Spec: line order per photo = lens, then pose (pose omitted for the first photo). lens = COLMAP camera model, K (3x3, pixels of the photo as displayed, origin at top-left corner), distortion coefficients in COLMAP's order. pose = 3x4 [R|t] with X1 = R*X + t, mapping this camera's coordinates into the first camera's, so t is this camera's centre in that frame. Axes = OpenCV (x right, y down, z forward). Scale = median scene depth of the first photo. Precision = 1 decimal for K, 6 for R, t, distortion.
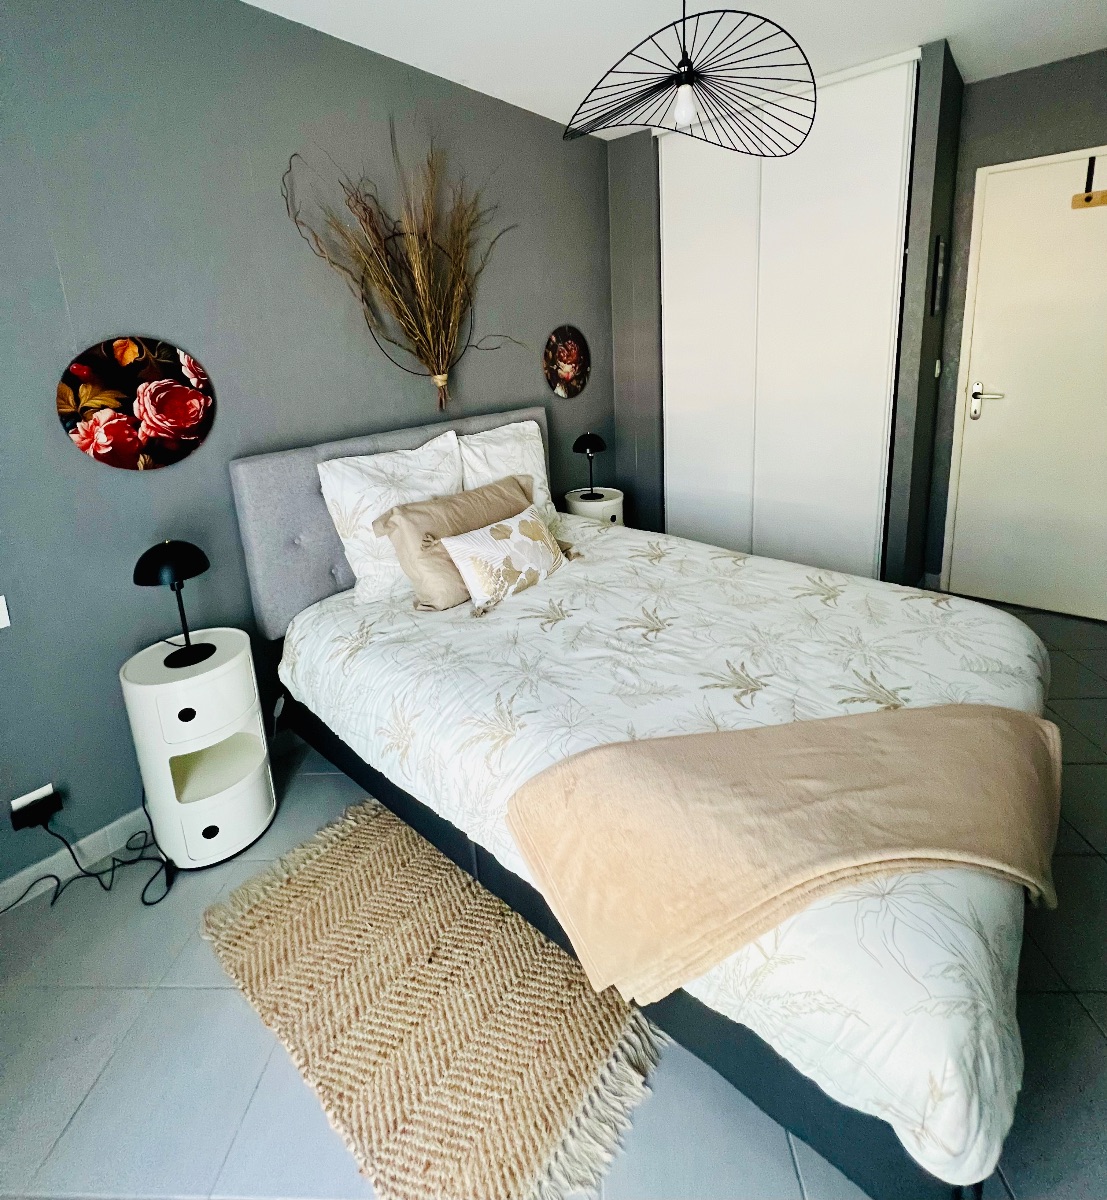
lens RADIAL K [[824.6, 0, 553.5], [0, 824.6, 600.0], [0, 0, 1]] dist [-0.000357, 0.000556]
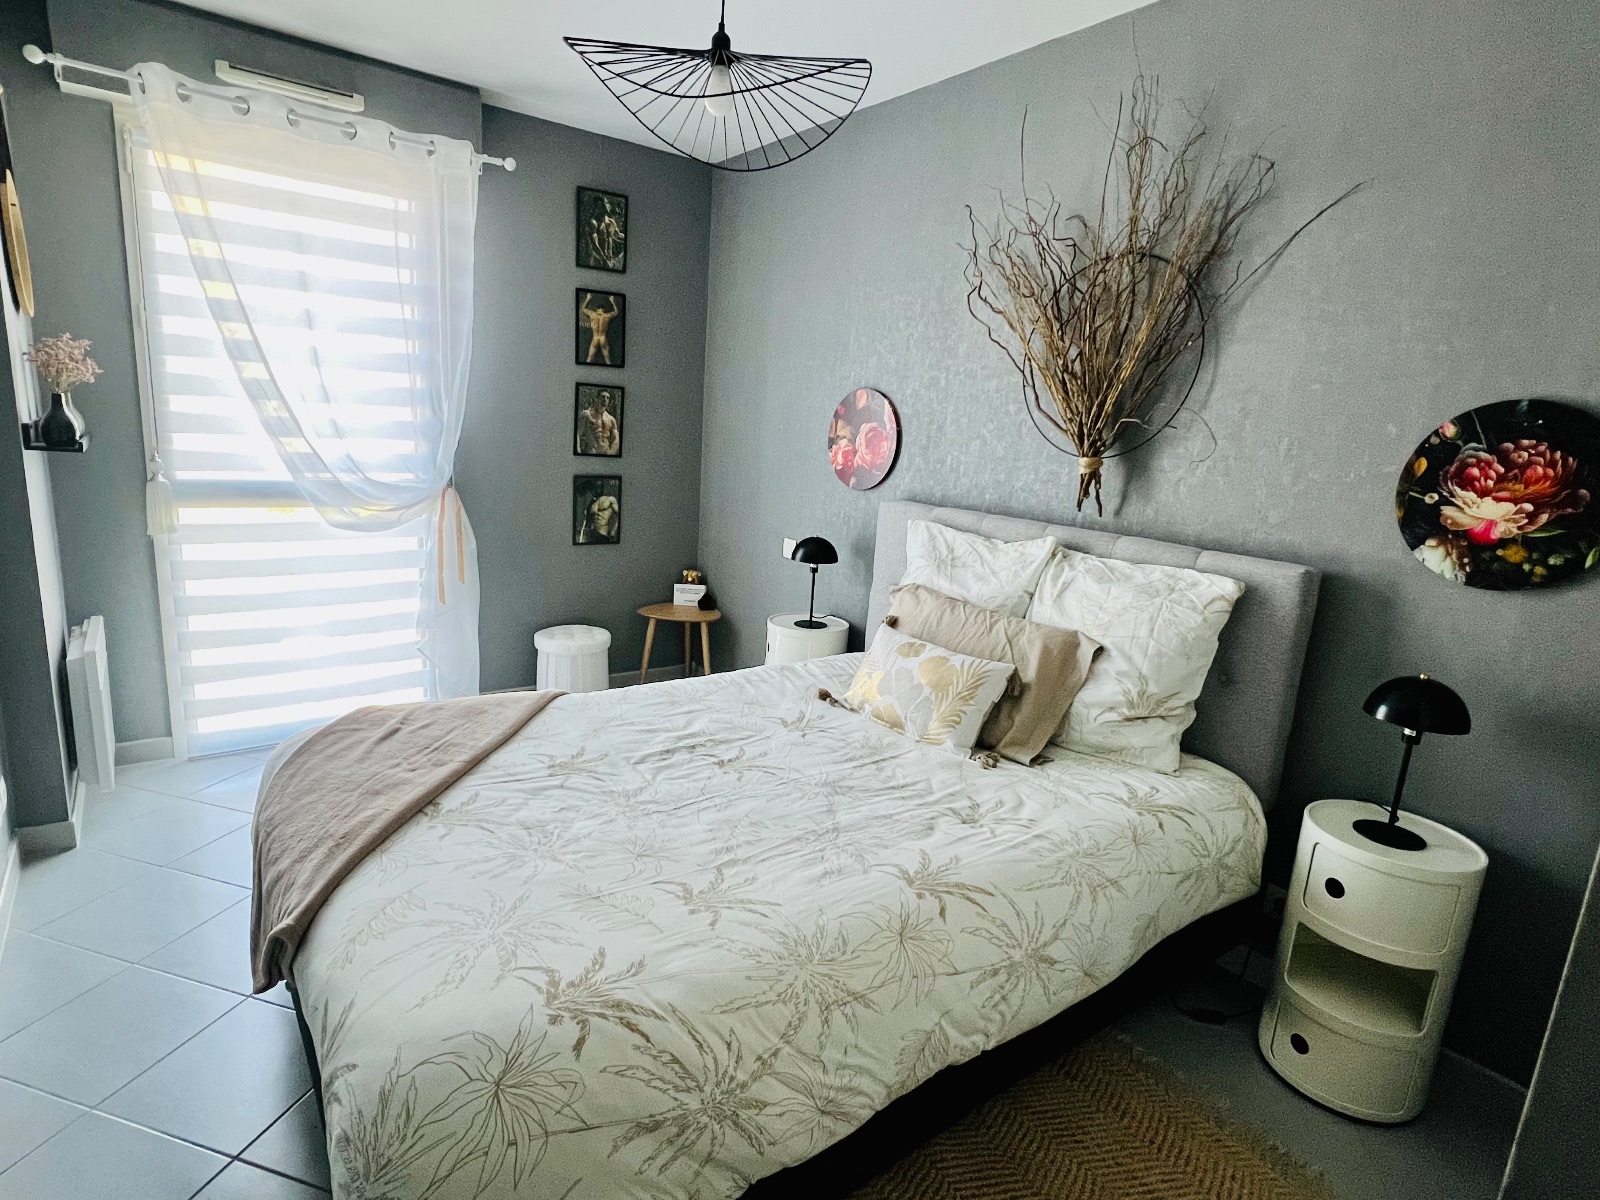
lens RADIAL K [[858.3, 0, 800.0], [0, 858.3, 600.0], [0, 0, 1]] dist [0.000297, 0.000159]
pose [[-0.377687, 0.226660, -0.897763, 0.502140], [-0.314099, 0.880723, 0.354499, -0.288280], [0.871031, 0.415875, -0.261444, 0.855288]]
